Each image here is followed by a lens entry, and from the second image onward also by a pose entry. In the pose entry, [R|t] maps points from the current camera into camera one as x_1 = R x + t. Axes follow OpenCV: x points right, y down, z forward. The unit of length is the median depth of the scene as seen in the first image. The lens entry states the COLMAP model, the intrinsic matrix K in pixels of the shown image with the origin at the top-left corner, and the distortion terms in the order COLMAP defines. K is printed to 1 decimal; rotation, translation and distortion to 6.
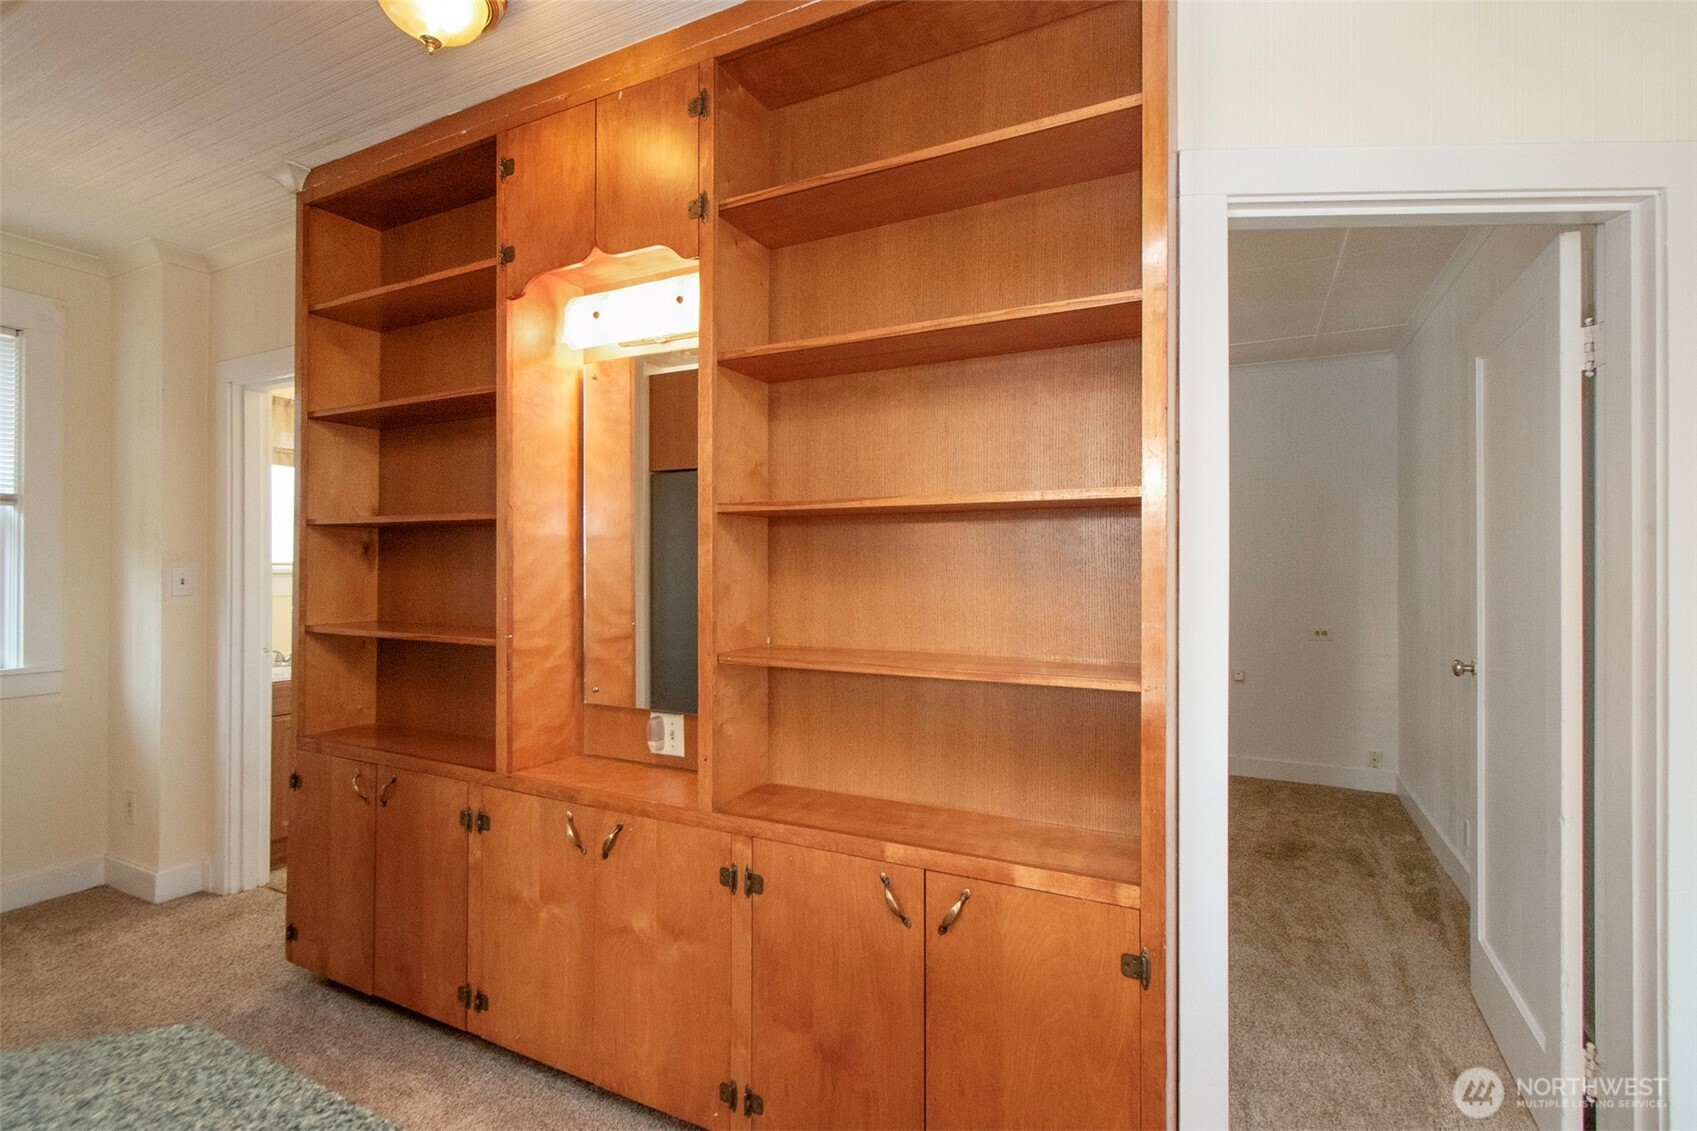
lens RADIAL K [[751.8, 0, 853.6], [0, 751.8, 561.8], [0, 0, 1]] dist [-0.013768, -0.000511]
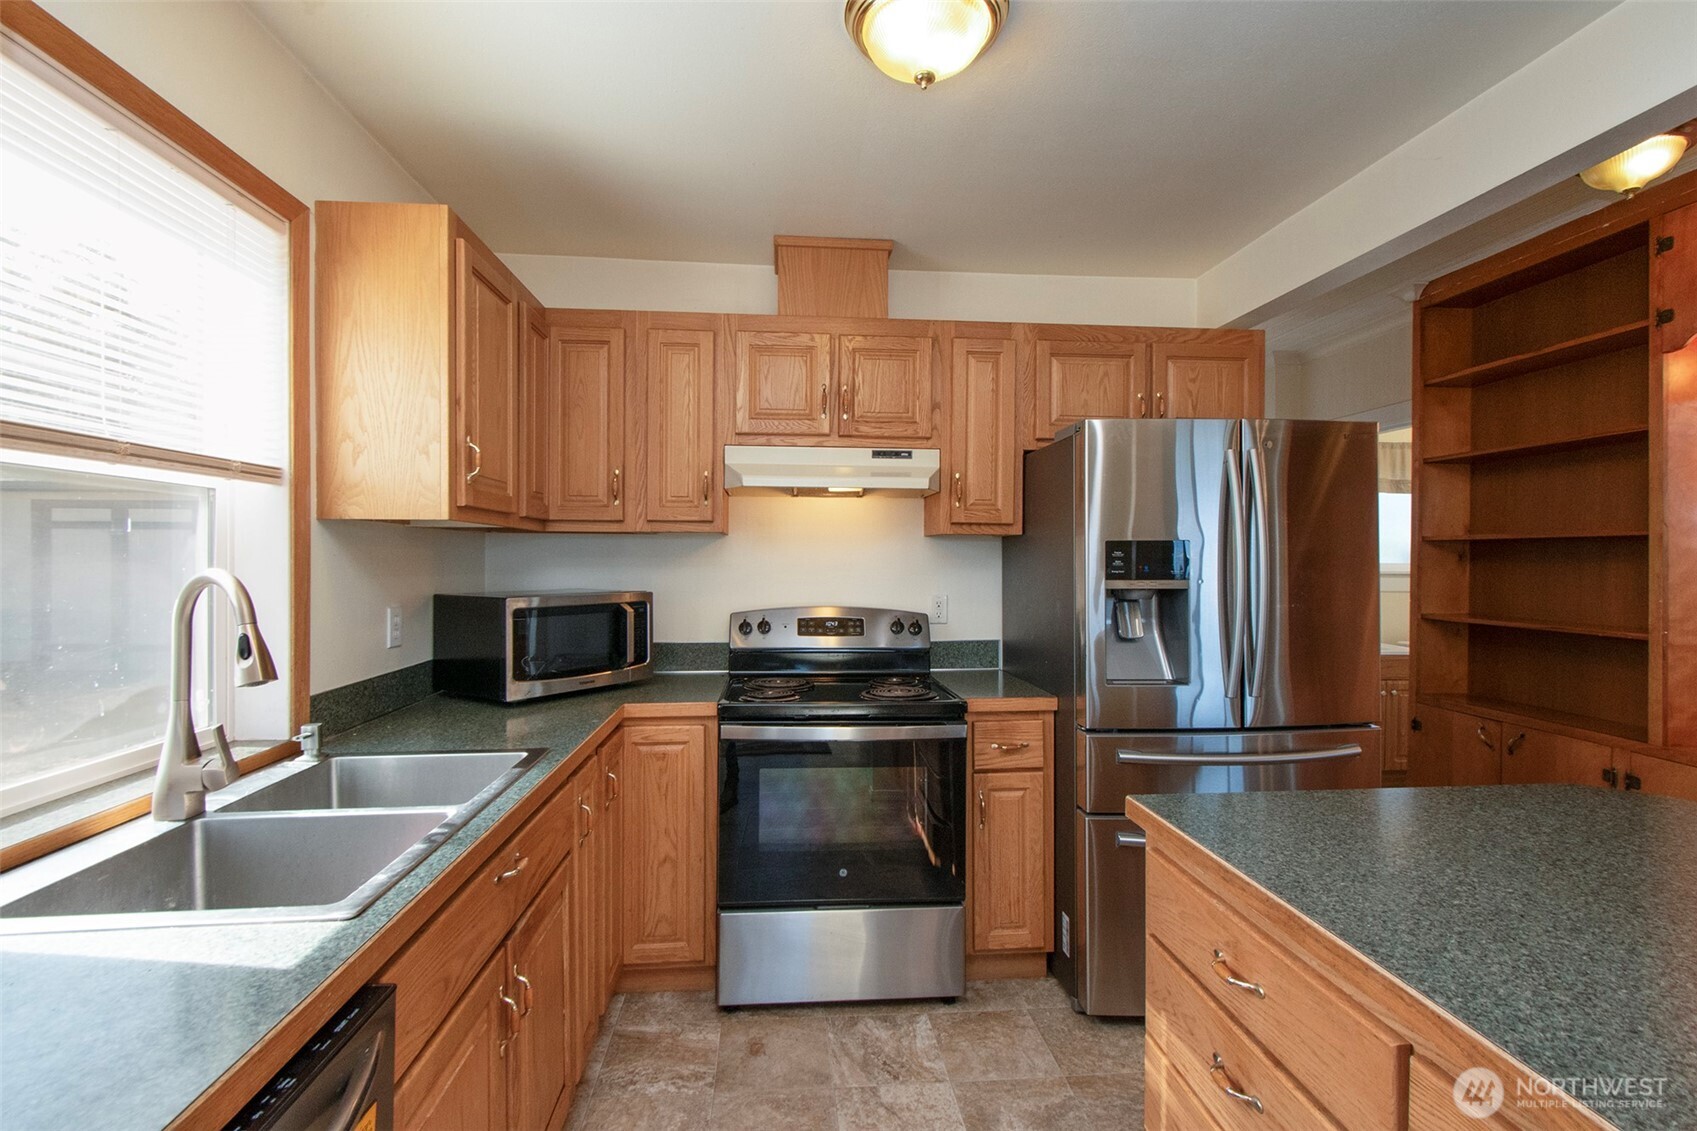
lens RADIAL K [[751.8, 0, 841.8], [0, 751.8, 559.0], [0, 0, 1]] dist [-0.013768, -0.000511]
pose [[0.508774, 0.001173, -0.860899, -0.110612], [-0.002098, 0.999998, 0.000123, -0.015546], [0.860898, 0.001744, 0.508775, -0.728858]]
